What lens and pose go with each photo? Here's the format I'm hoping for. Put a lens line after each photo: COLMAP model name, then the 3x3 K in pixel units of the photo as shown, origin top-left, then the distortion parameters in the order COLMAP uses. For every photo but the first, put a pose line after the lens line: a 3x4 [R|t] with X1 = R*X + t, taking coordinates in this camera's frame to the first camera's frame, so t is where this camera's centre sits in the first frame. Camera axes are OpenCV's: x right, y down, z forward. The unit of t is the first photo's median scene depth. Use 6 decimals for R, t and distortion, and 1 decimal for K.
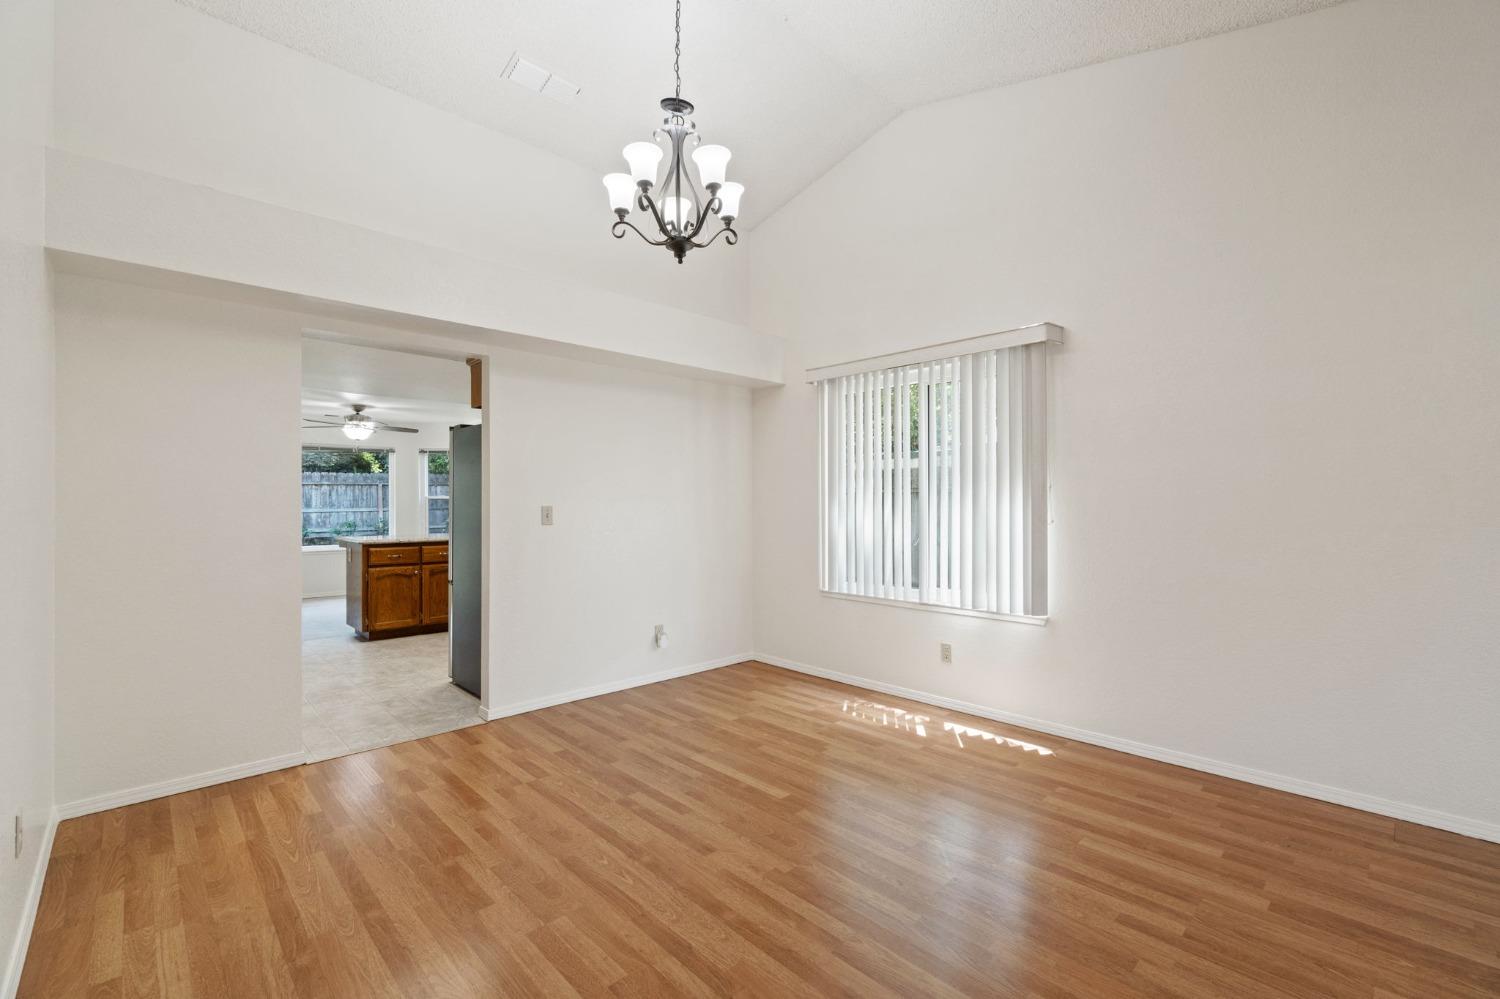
lens RADIAL K [[645.5, 0, 751.4], [0, 645.5, 503.5], [0, 0, 1]] dist [-0.006140, 0.000979]
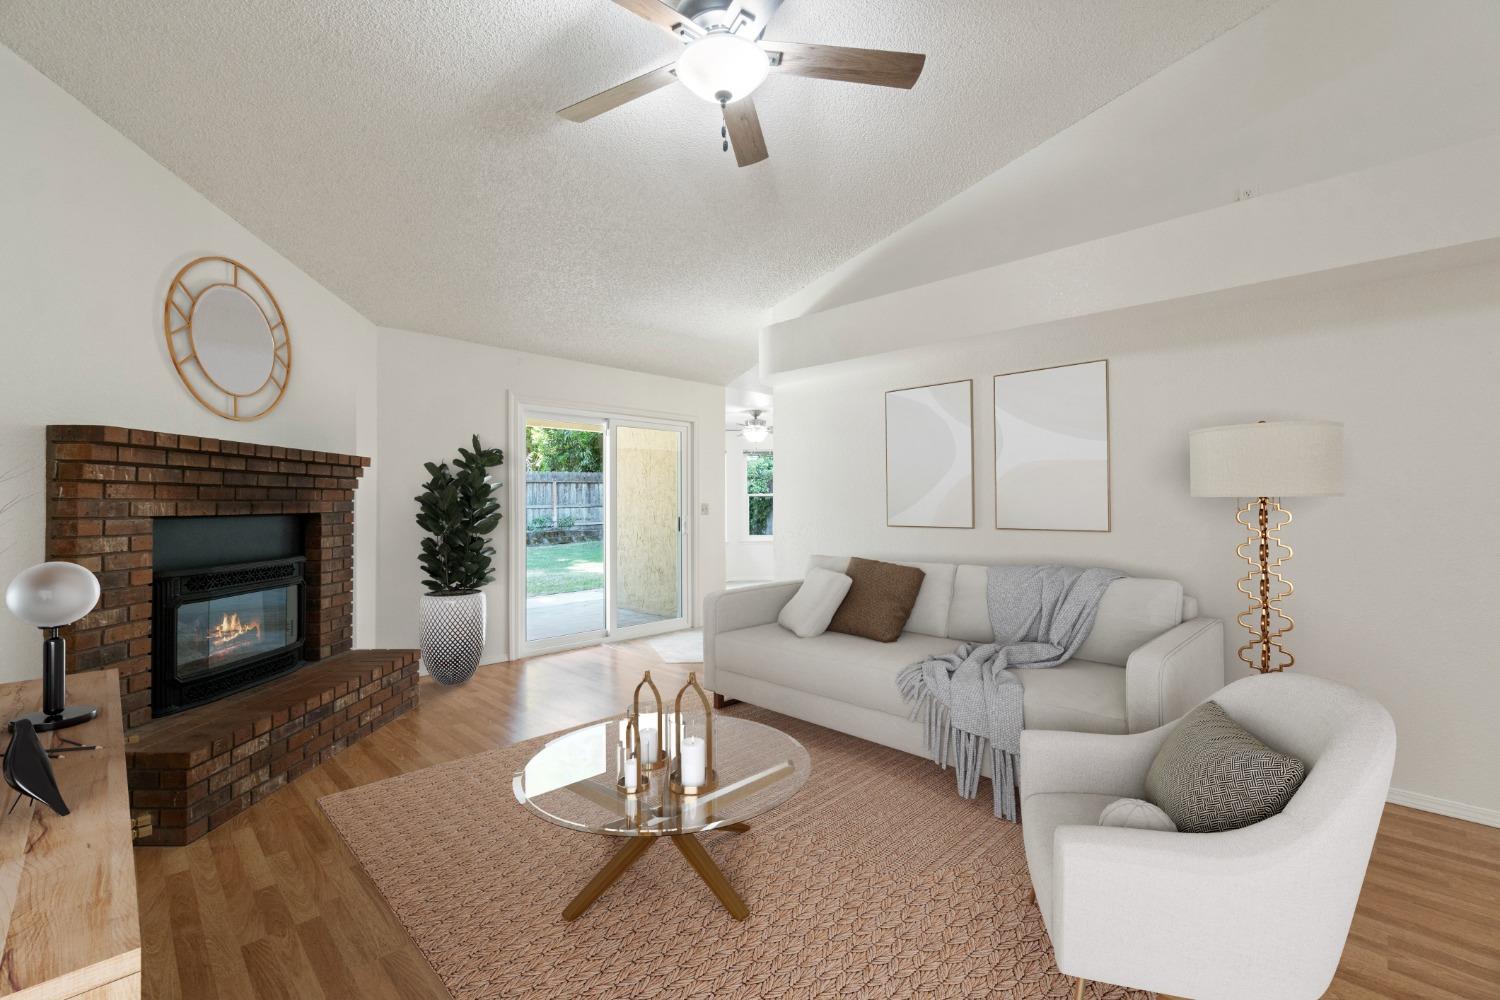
lens RADIAL K [[645.5, 0, 754.0], [0, 645.5, 501.1], [0, 0, 1]] dist [-0.006140, 0.000979]
pose [[0.999612, 0.001498, 0.027810, -1.241010], [-0.001497, 0.999999, -0.000047, 0.000296], [-0.027810, 0.000006, 0.999613, -0.176868]]
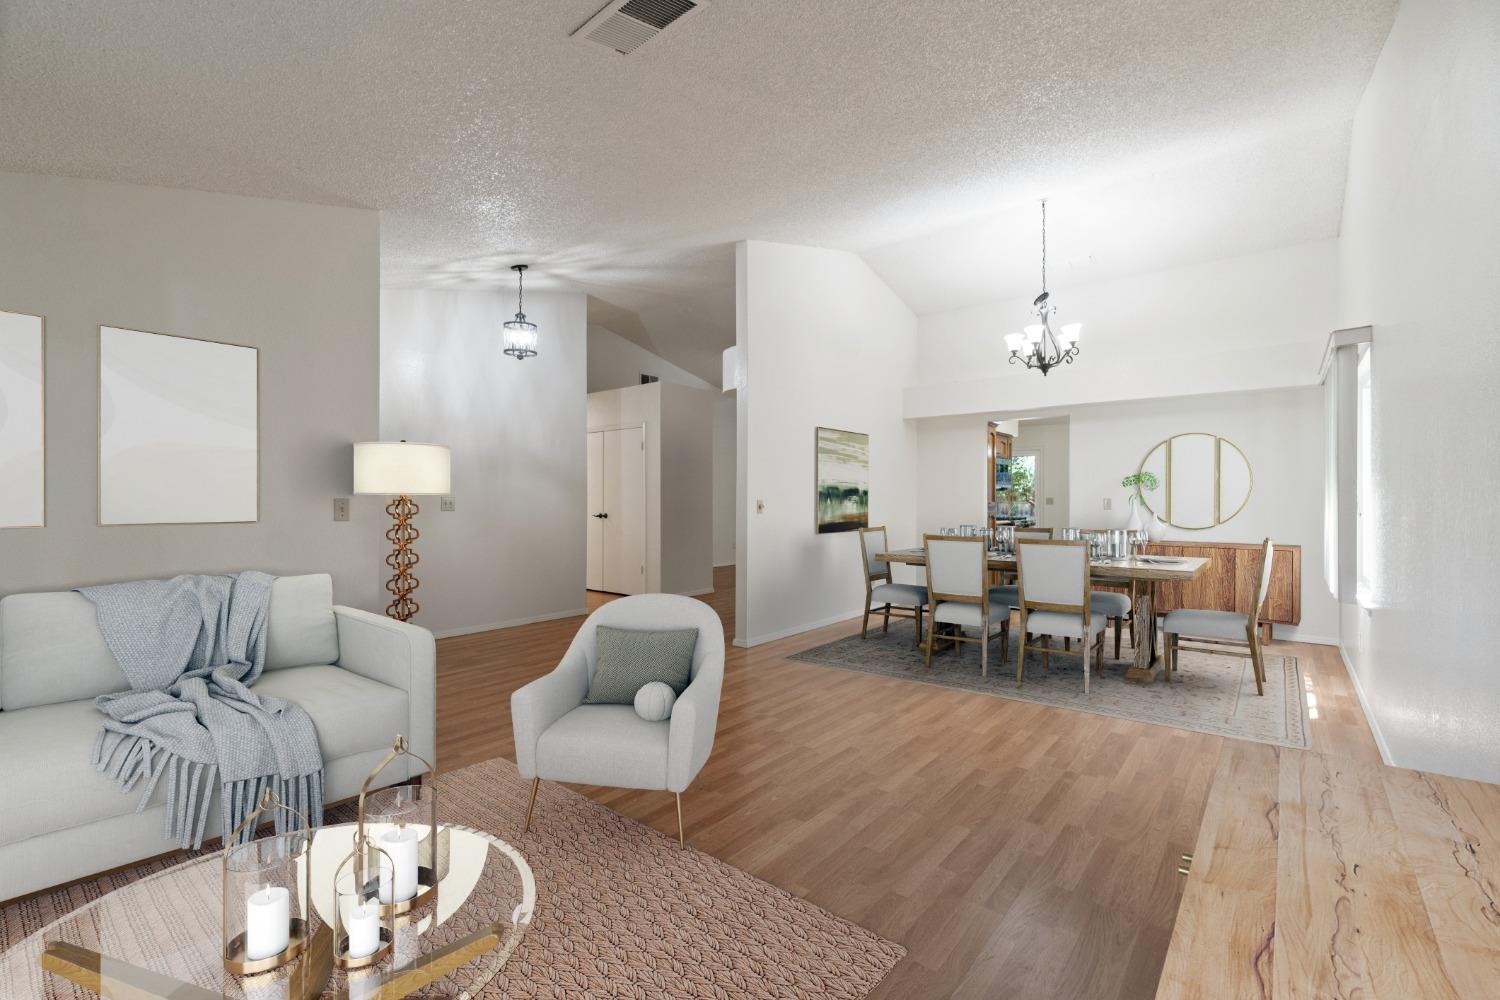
lens RADIAL K [[645.5, 0, 763.8], [0, 645.5, 505.6], [0, 0, 1]] dist [-0.006140, 0.000979]
pose [[0.127755, 0.020121, -0.991602, 1.174820], [0.002560, 0.999784, 0.020616, -0.011005], [0.991802, -0.005172, 0.127676, -0.077848]]
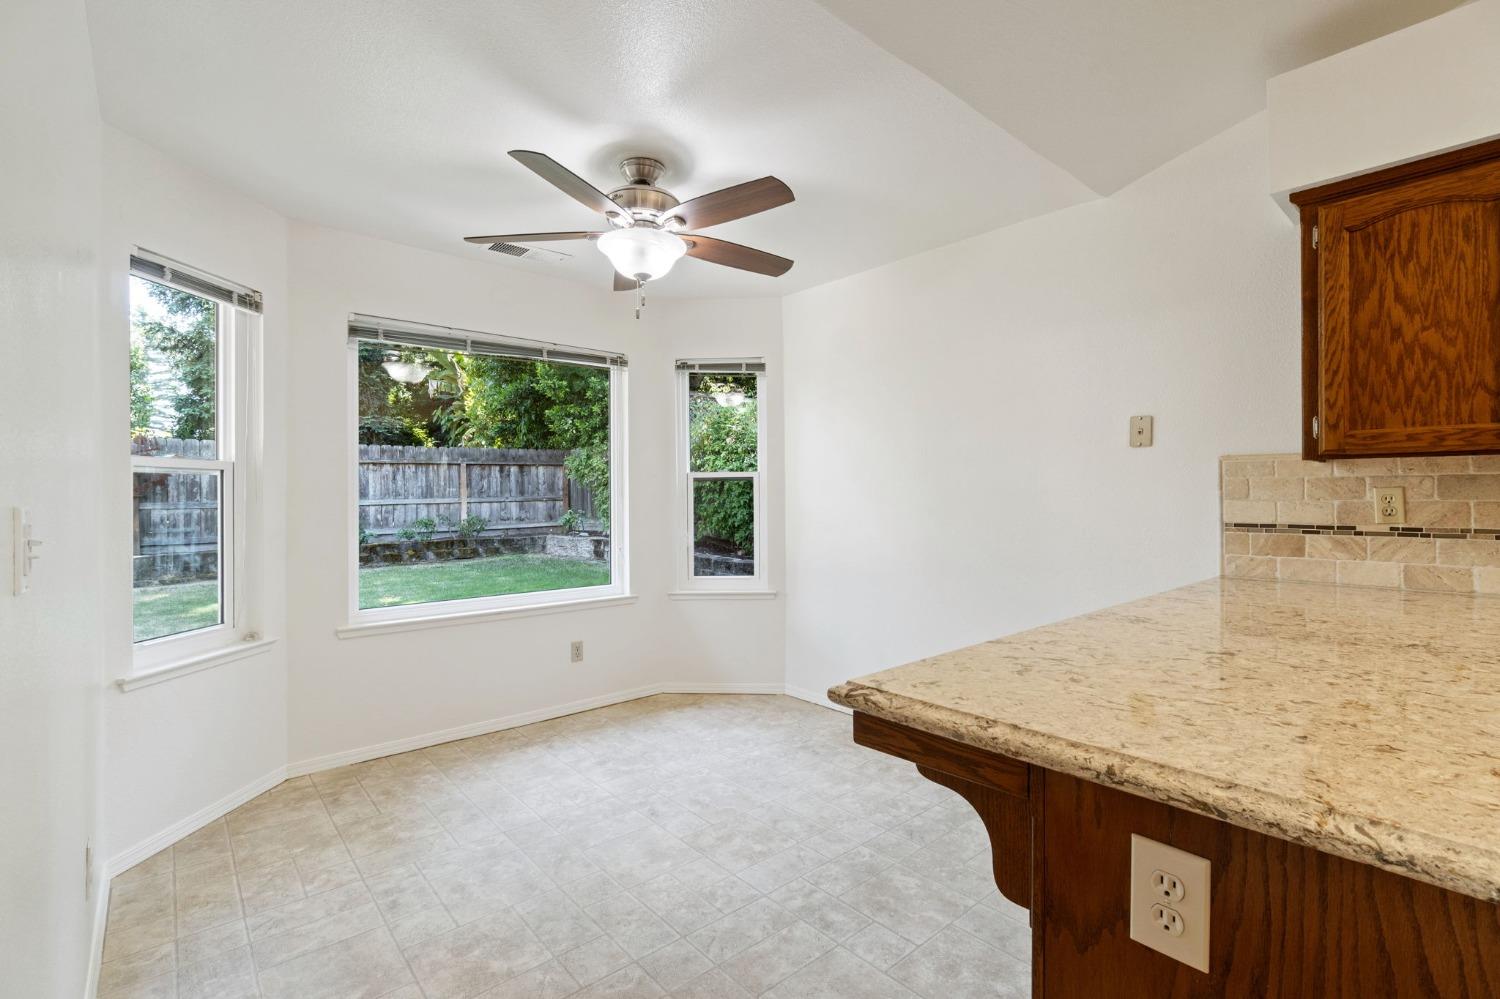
lens RADIAL K [[673.5, 0, 748.6], [0, 673.5, 496.2], [0, 0, 1]] dist [-0.007623, -0.000135]
pose [[0.998936, -0.001405, -0.046104, -1.053217], [0.001660, 0.999984, 0.005491, 0.005324], [0.046096, -0.005562, 0.998922, 1.320875]]
